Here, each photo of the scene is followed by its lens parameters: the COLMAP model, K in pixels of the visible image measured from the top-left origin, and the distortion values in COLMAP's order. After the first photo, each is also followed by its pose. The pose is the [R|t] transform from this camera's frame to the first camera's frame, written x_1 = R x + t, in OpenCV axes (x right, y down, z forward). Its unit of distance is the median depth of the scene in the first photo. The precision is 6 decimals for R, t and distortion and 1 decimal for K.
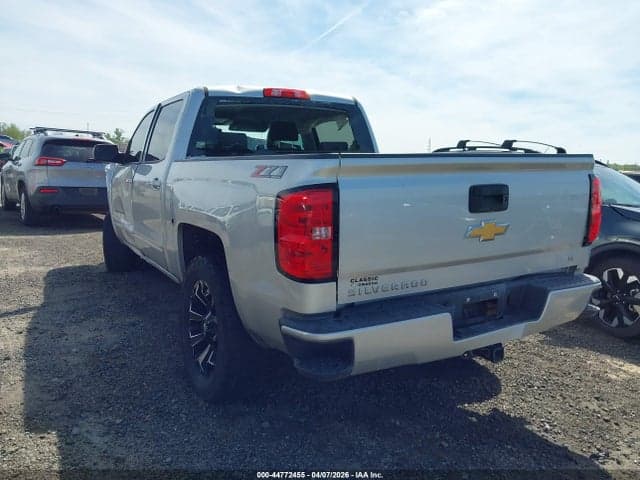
lens RADIAL K [[501.1, 0, 309.8], [0, 501.1, 241.7], [0, 0, 1]] dist [0.111509, -0.193463]
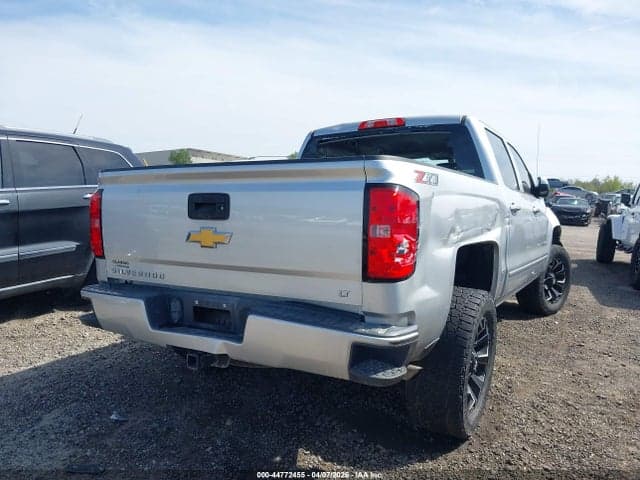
lens RADIAL K [[501.1, 0, 309.8], [0, 501.1, 241.7], [0, 0, 1]] dist [0.111509, -0.193463]
pose [[0.482774, 0.060530, -0.873651, 1.331693], [-0.149085, 0.988727, -0.013880, -0.030324], [0.862962, 0.136950, 0.486356, 0.674785]]
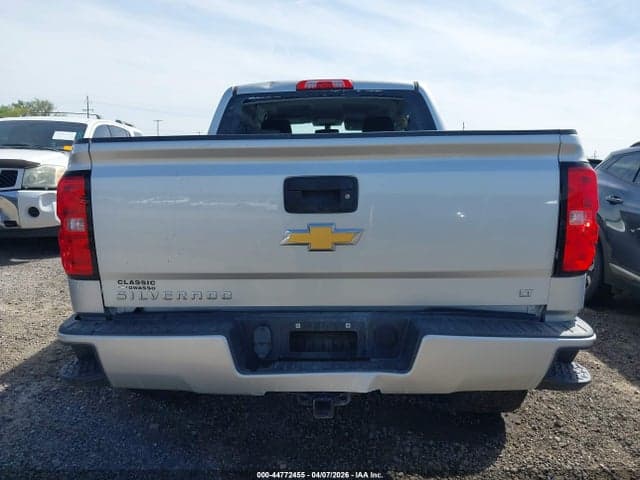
lens RADIAL K [[501.1, 0, 309.8], [0, 501.1, 241.7], [0, 0, 1]] dist [0.111509, -0.193463]
pose [[0.849402, 0.064407, -0.523801, 0.719468], [-0.072378, 0.997363, 0.005268, -0.018617], [0.522759, 0.033437, 0.851824, 0.354882]]
